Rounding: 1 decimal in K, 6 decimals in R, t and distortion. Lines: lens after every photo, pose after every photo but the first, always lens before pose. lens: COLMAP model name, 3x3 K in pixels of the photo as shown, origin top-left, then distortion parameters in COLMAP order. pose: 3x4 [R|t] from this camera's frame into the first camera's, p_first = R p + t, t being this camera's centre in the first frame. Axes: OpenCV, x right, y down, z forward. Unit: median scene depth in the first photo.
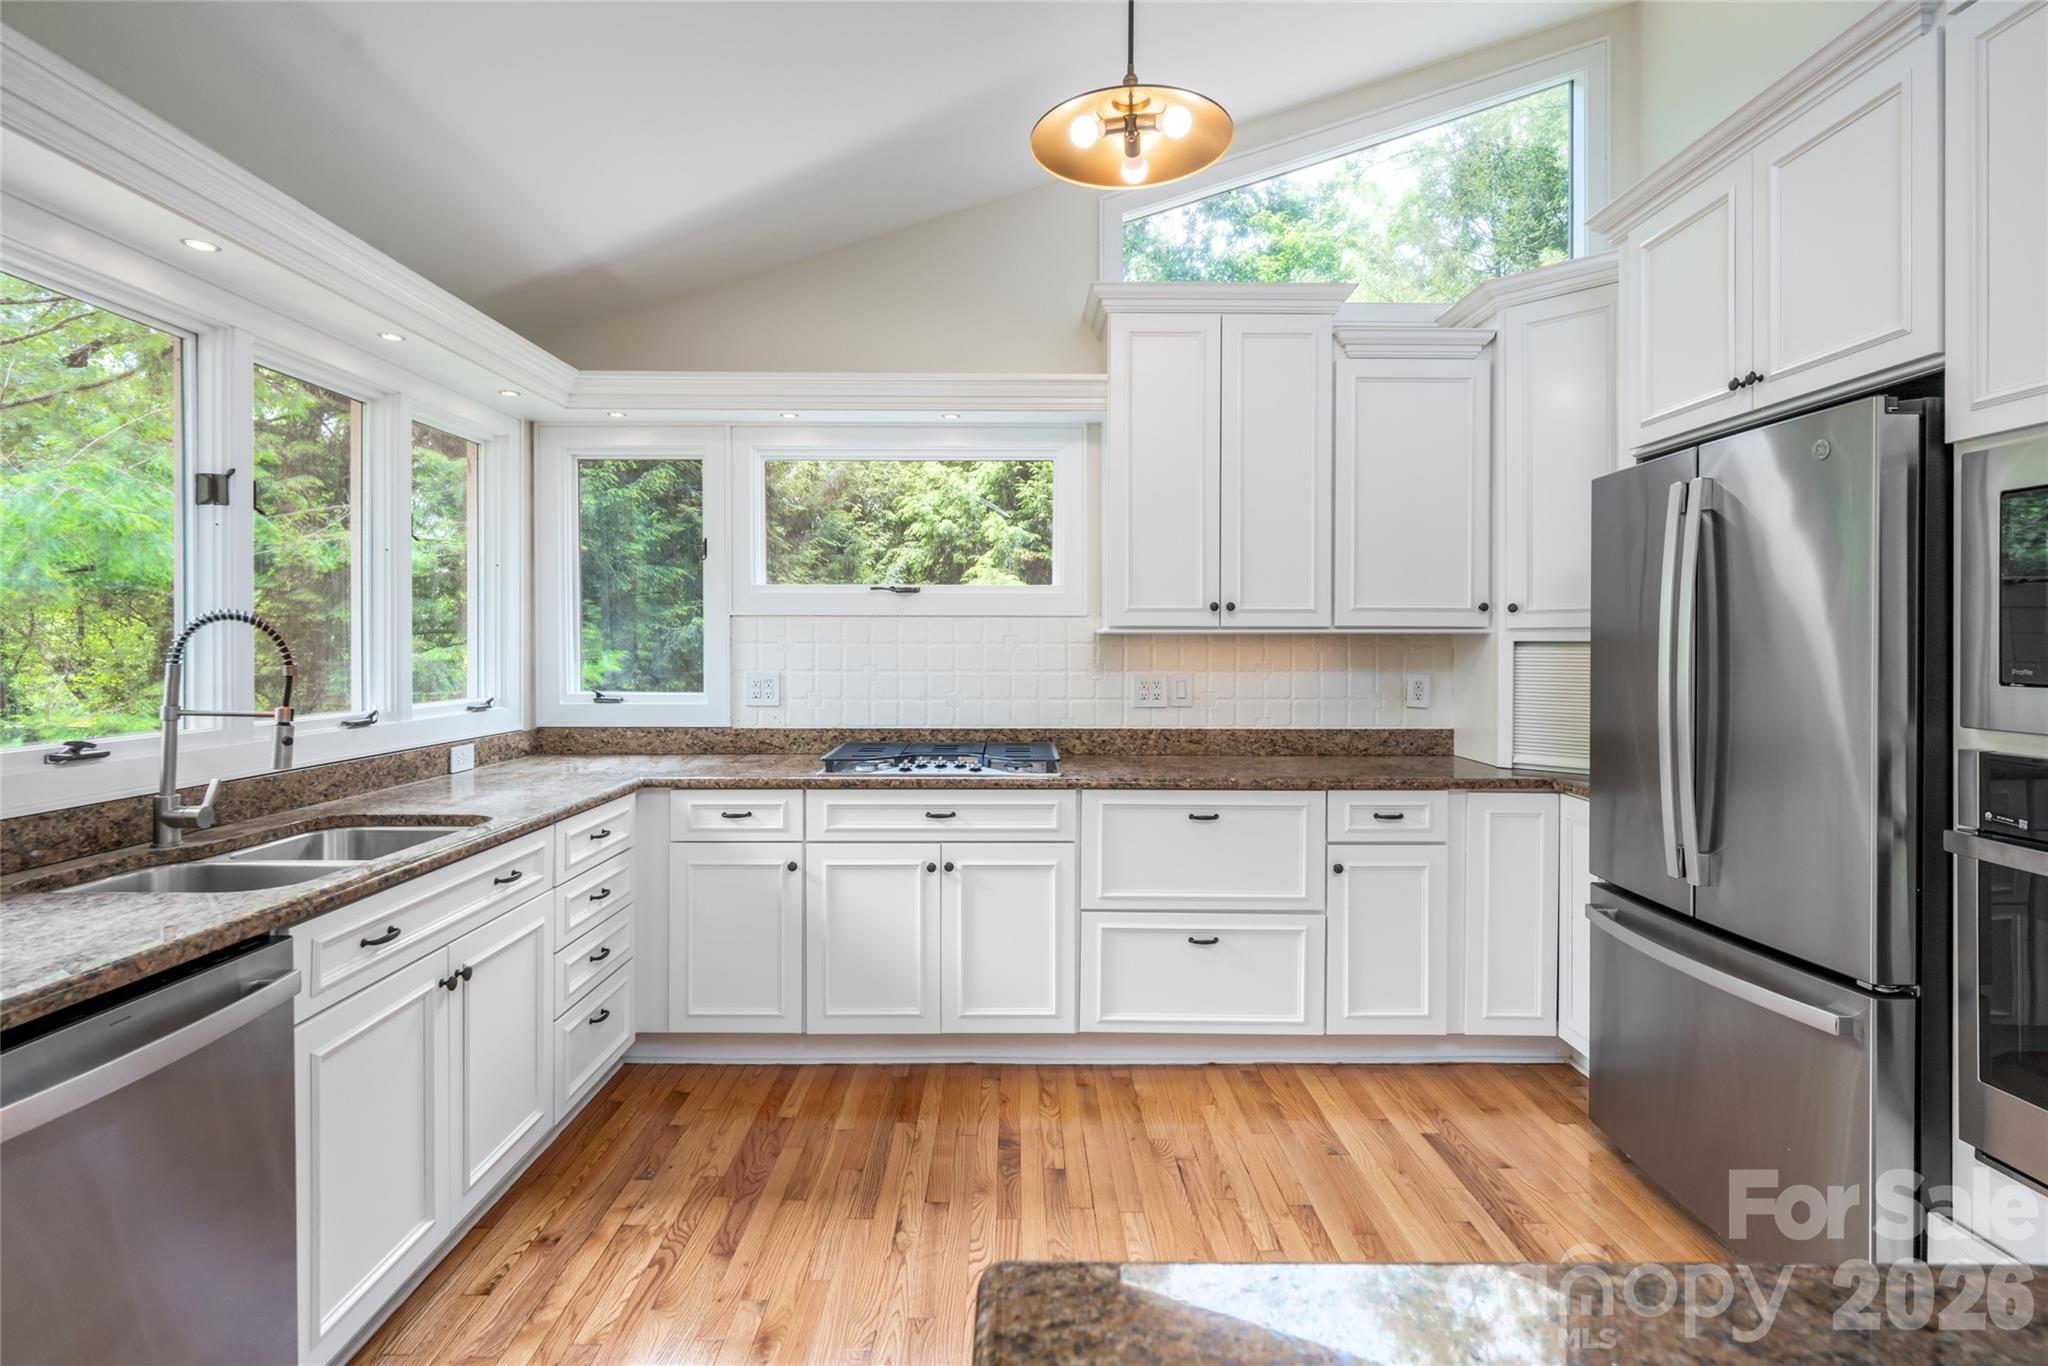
lens RADIAL K [[998.5, 0, 1015.4], [0, 998.5, 645.0], [0, 0, 1]] dist [0.002535, 0.000608]
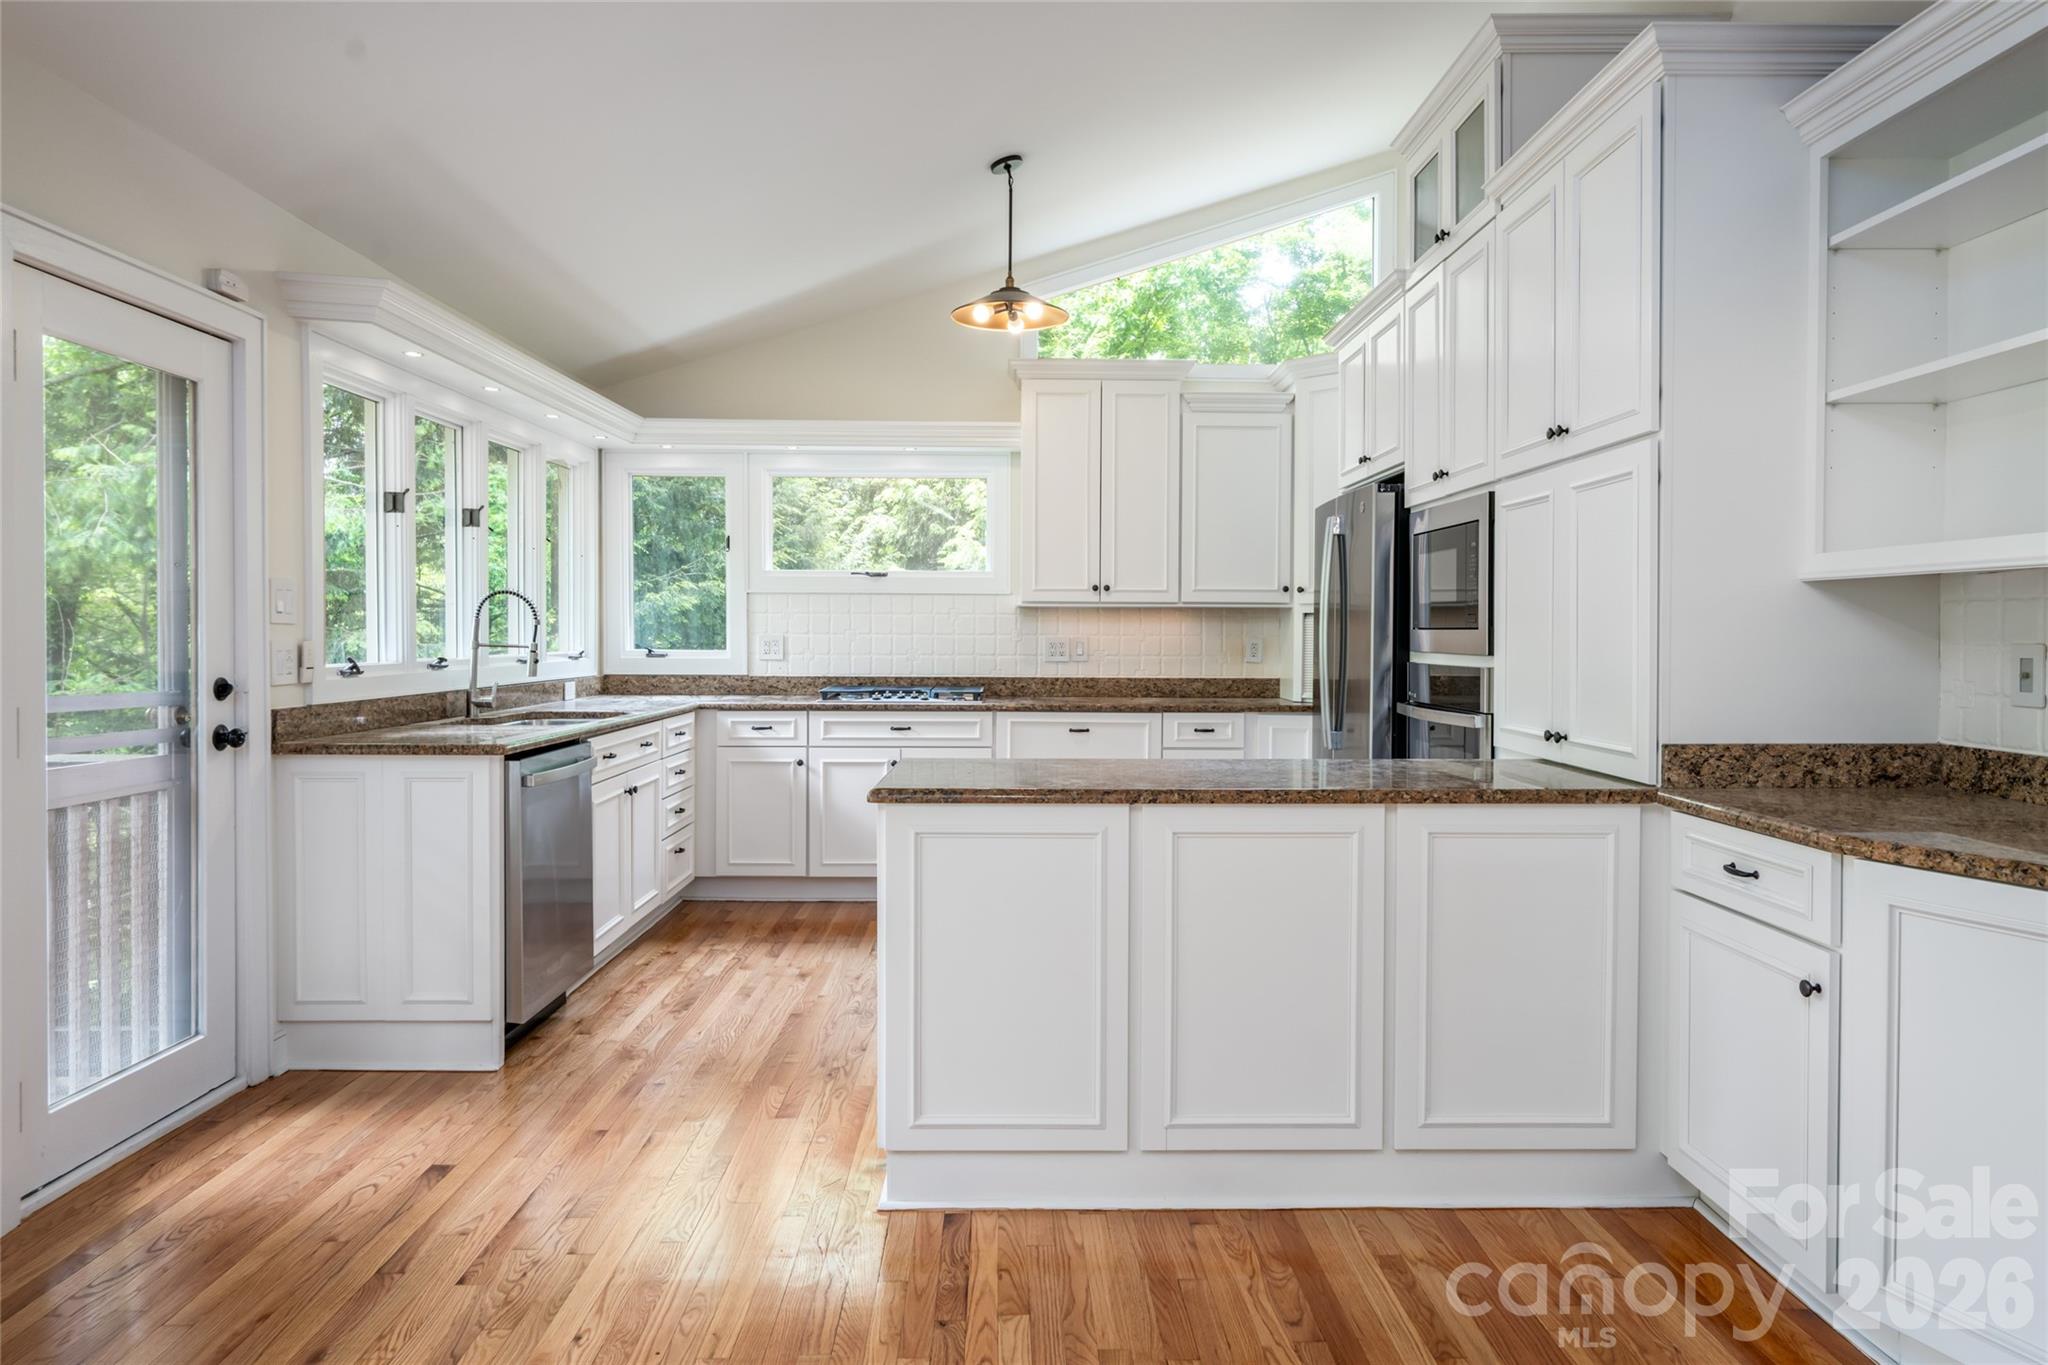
lens RADIAL K [[1255.4, 0, 1036.6], [0, 1255.4, 646.4], [0, 0, 1]] dist [-0.000642, -0.000675]
pose [[0.999814, 0.002958, 0.019072, 0.084610], [-0.003175, 0.999930, 0.011397, 0.025346], [-0.019036, -0.011456, 0.999753, -0.802343]]
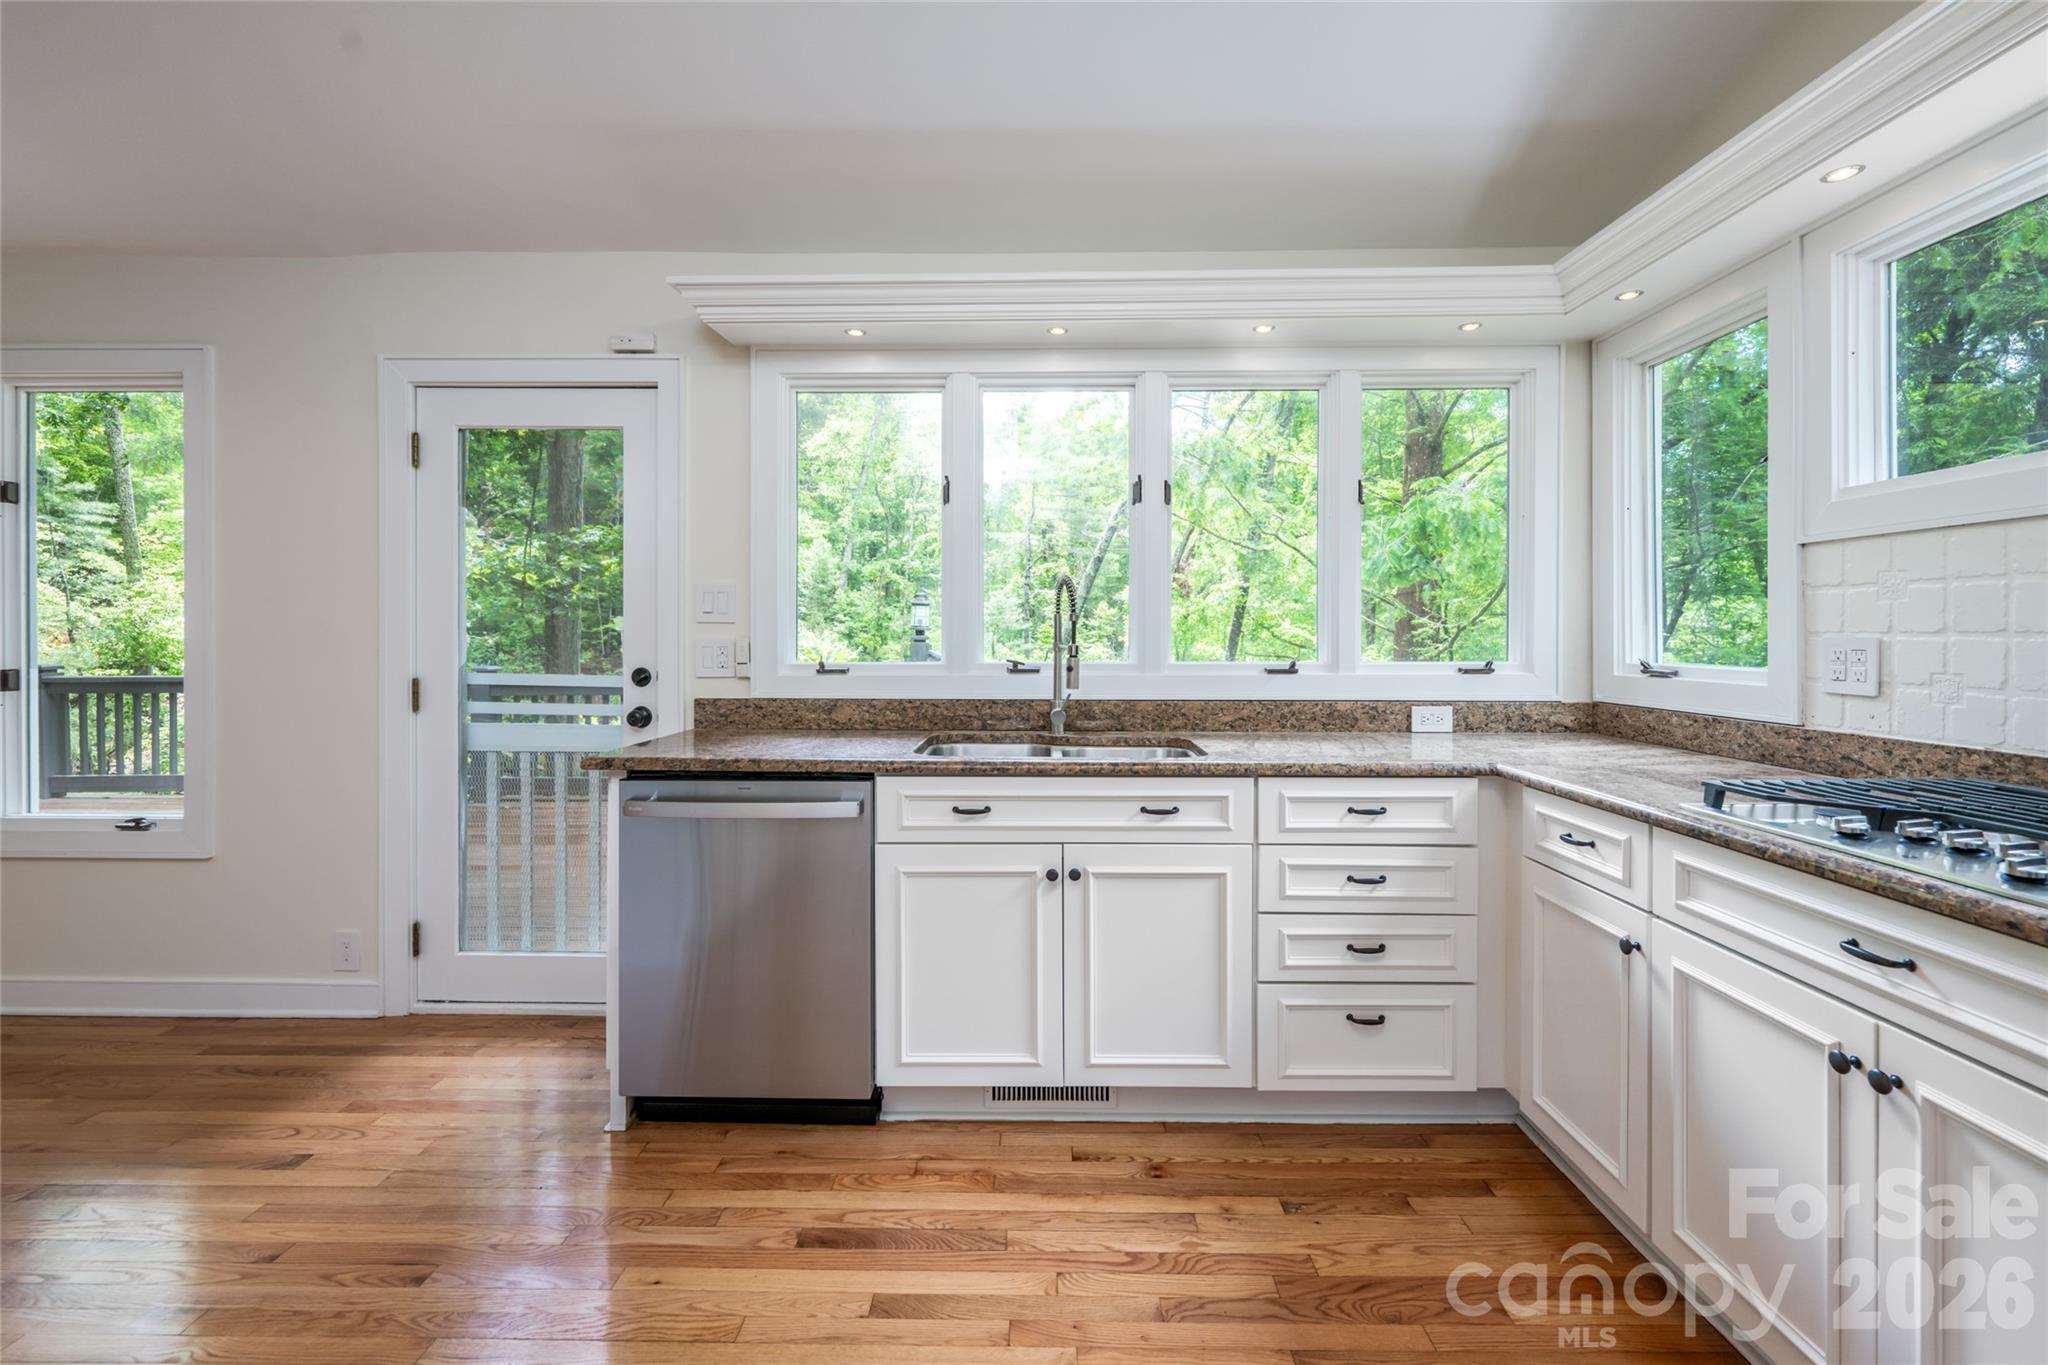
lens RADIAL K [[854.7, 0, 1026.4], [0, 854.7, 634.6], [0, 0, 1]] dist [0.001381, 0.000011]
pose [[-0.012376, 0.000546, -0.999923, 0.279632], [-0.002174, 0.999997, 0.000573, 0.030273], [0.999921, 0.002181, -0.012374, 0.595920]]
